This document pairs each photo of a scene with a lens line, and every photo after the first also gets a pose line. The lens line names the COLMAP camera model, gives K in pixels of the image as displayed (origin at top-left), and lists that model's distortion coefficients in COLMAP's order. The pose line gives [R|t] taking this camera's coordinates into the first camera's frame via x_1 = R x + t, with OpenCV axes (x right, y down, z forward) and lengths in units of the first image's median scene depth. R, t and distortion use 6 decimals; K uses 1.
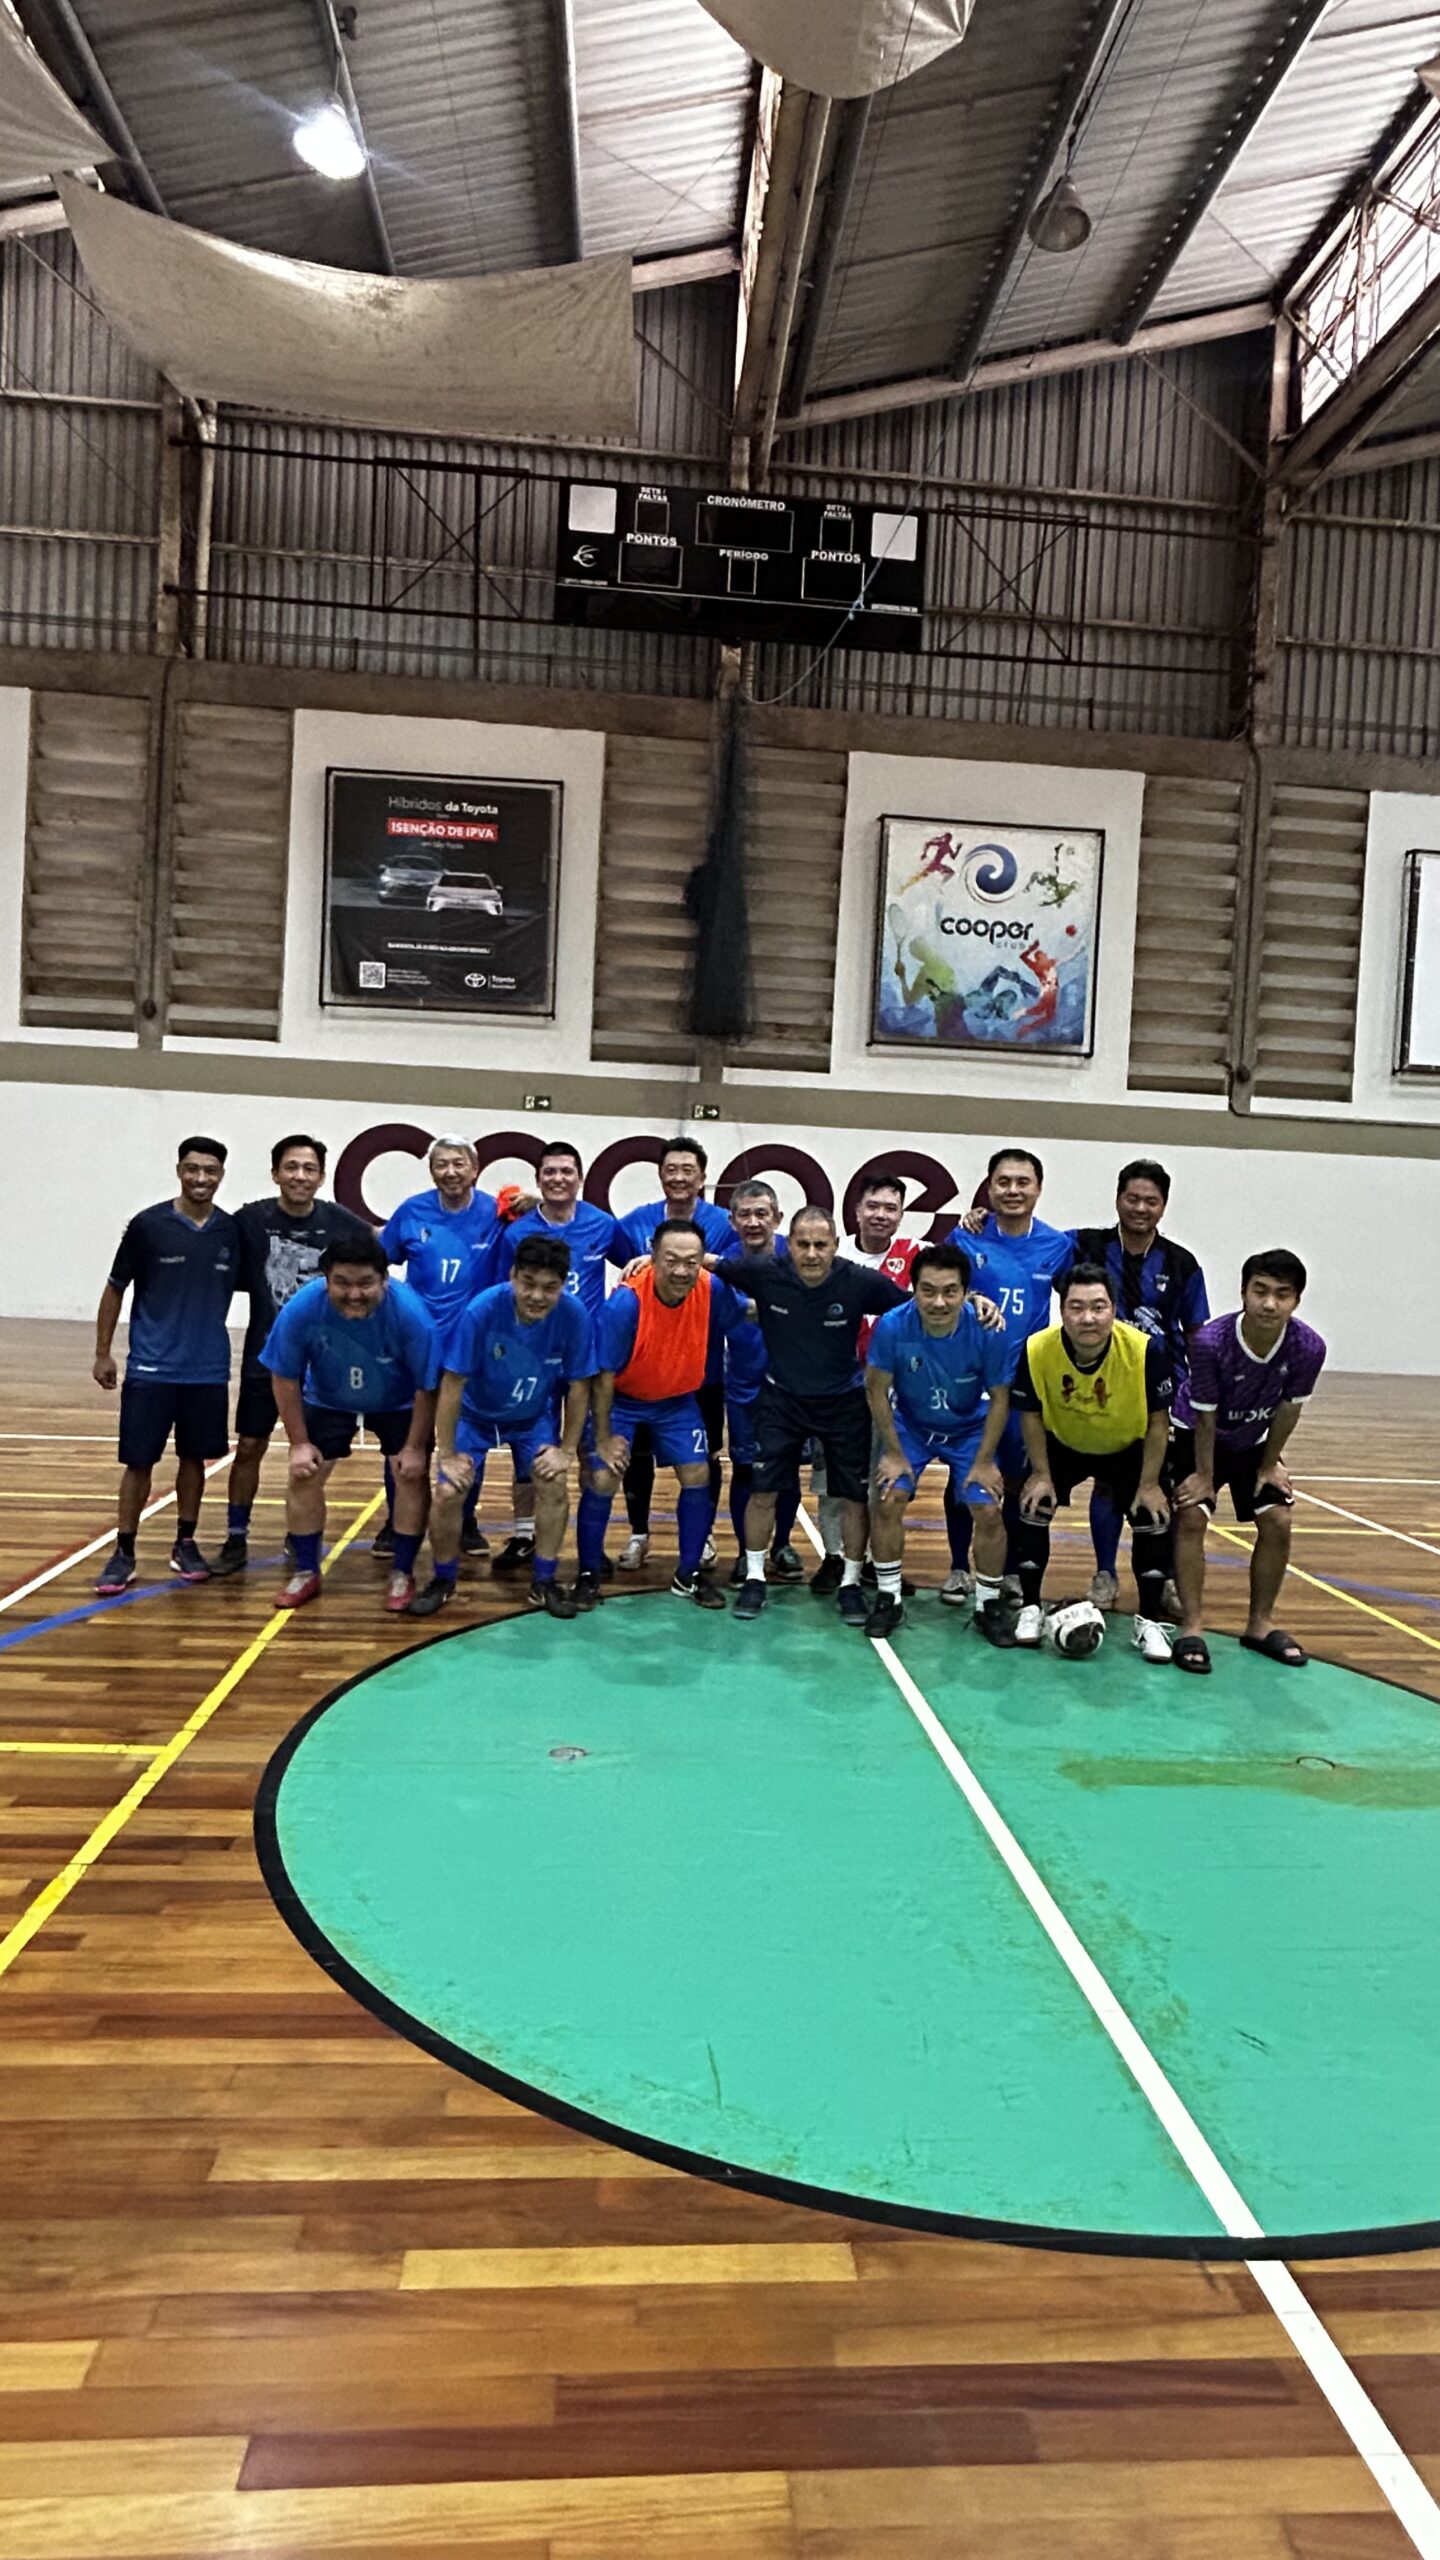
lens RADIAL K [[1405.4, 0, 720.0], [0, 1405.4, 1280.0], [0, 0, 1]] dist [0.001982, 0.000046]
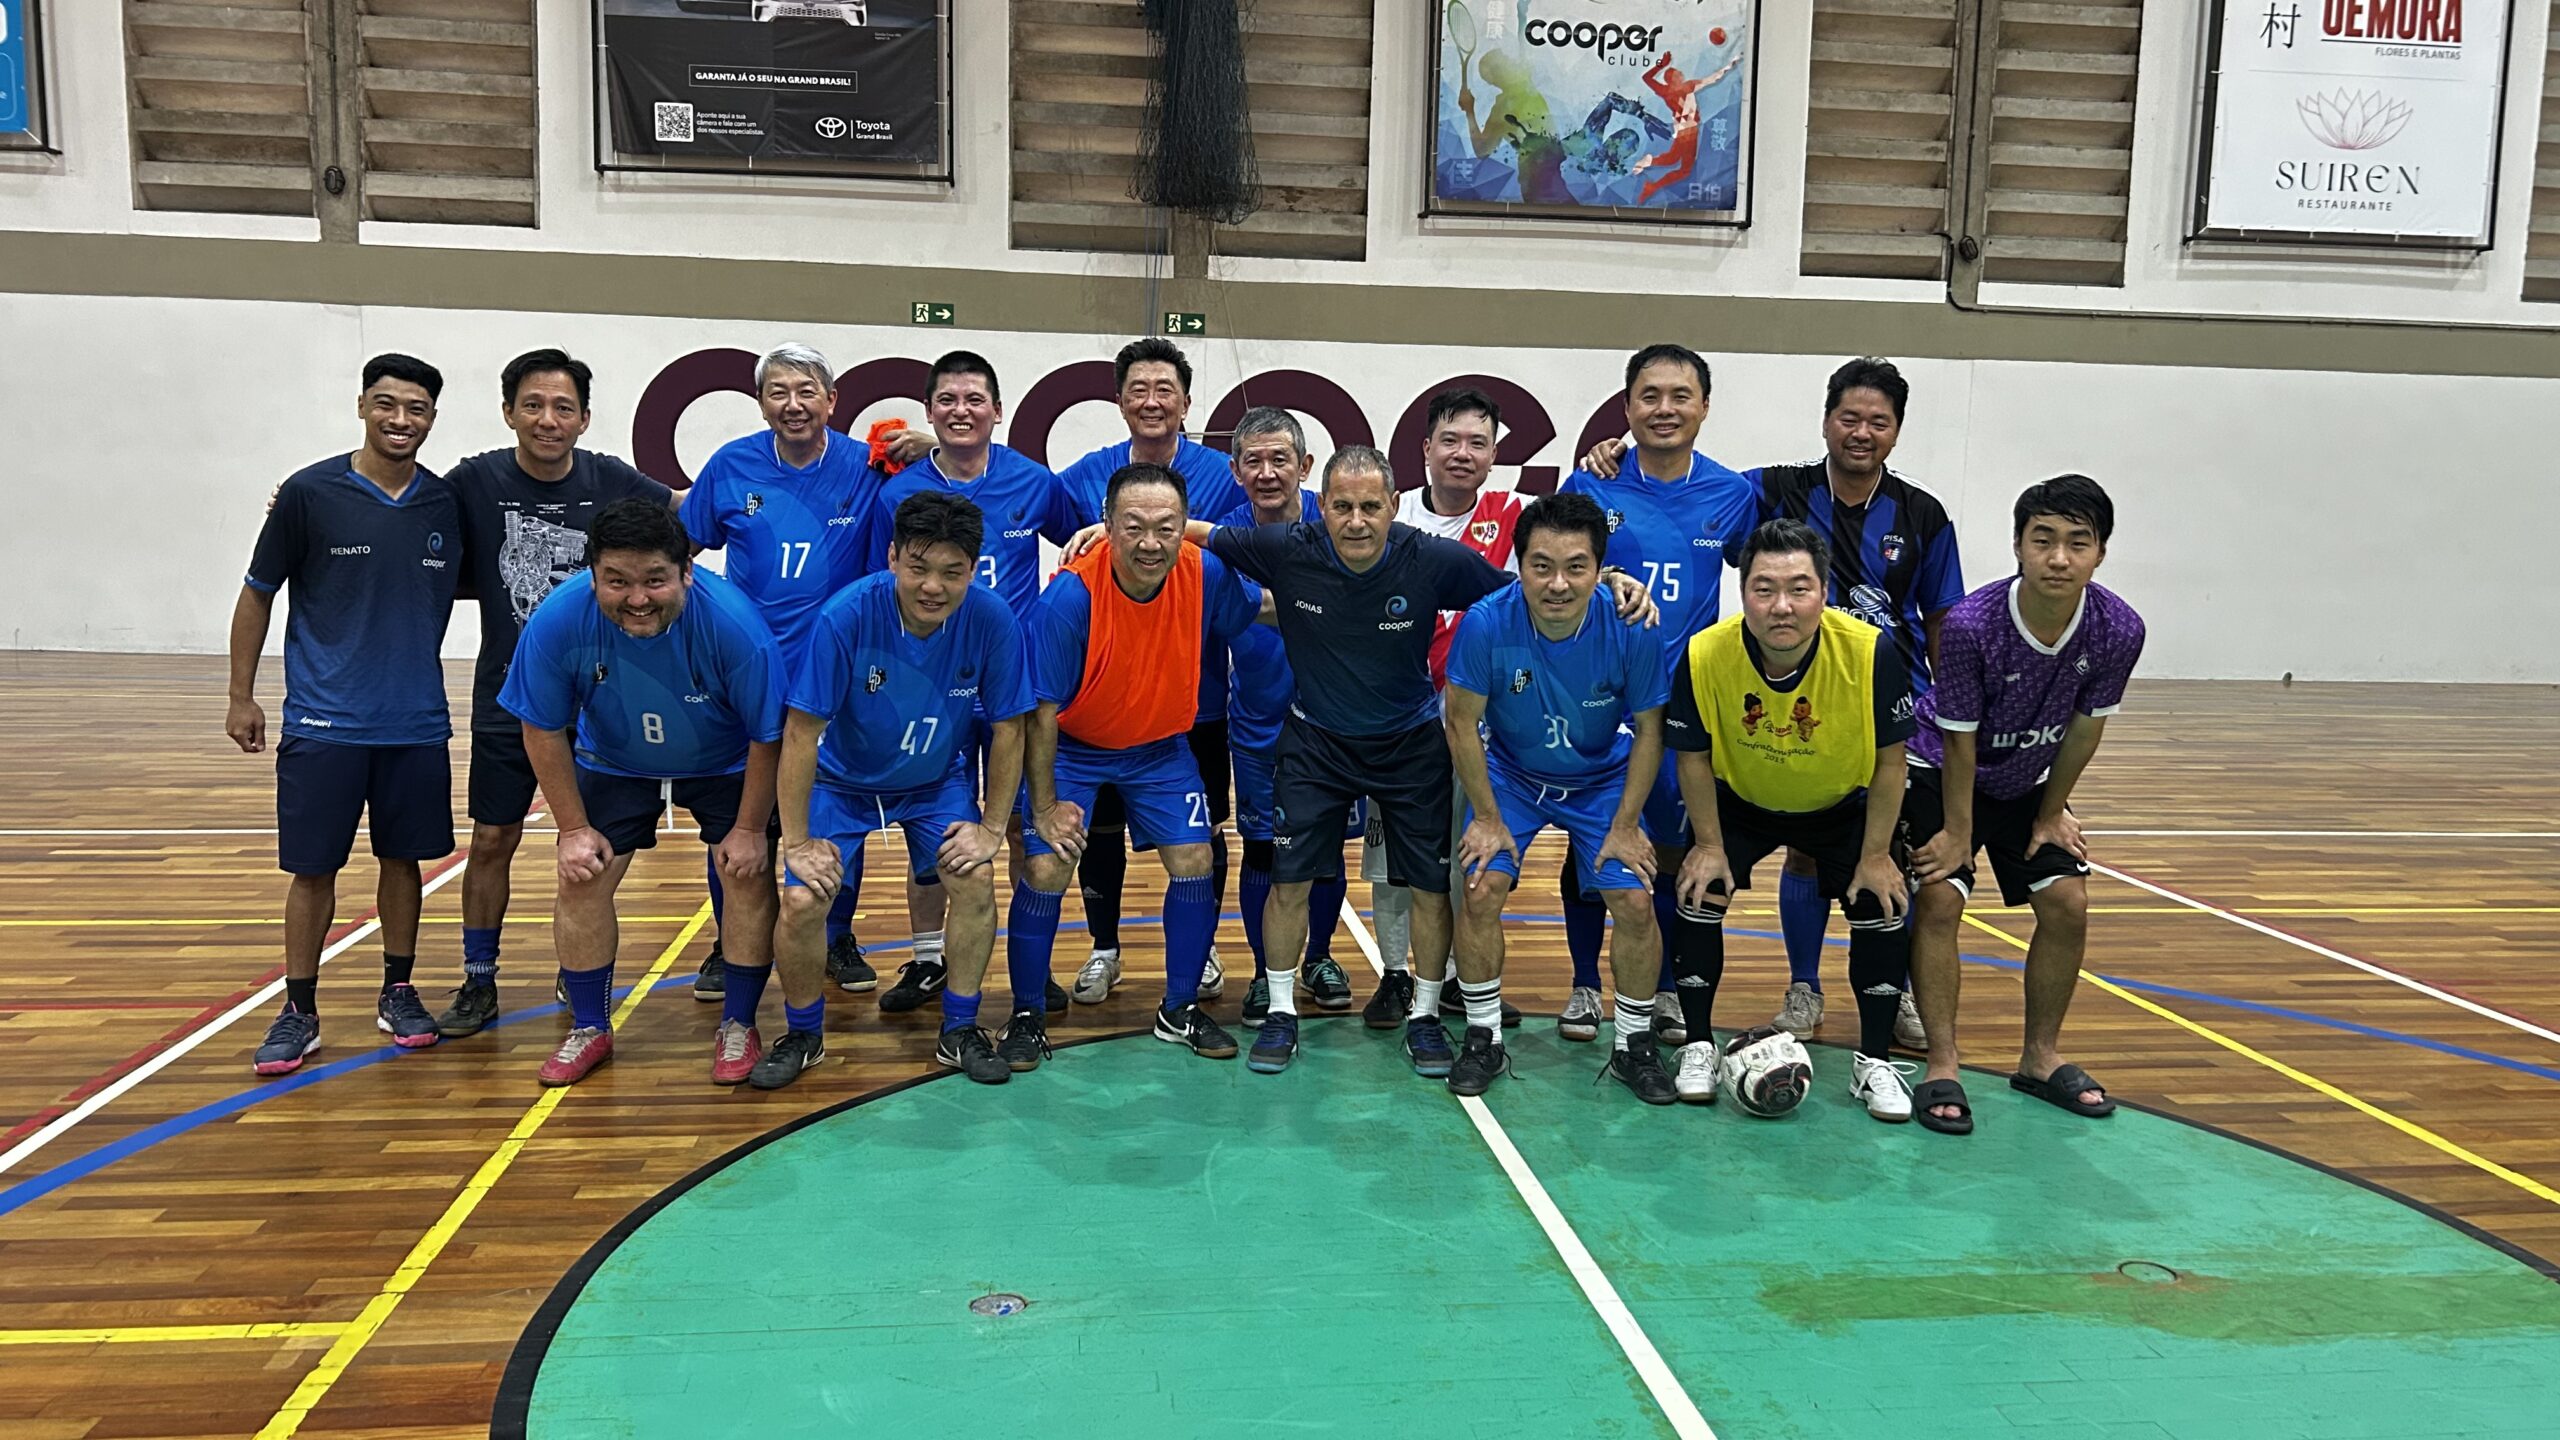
lens RADIAL K [[1868.6, 0, 1280.0], [0, 1868.6, 720.0], [0, 0, 1]] dist [0.038405, -0.002966]
pose [[0.998943, -0.028881, 0.035754, -0.003022], [0.026228, 0.997018, 0.072578, 0.010713], [-0.037744, -0.071564, 0.996722, 0.125466]]
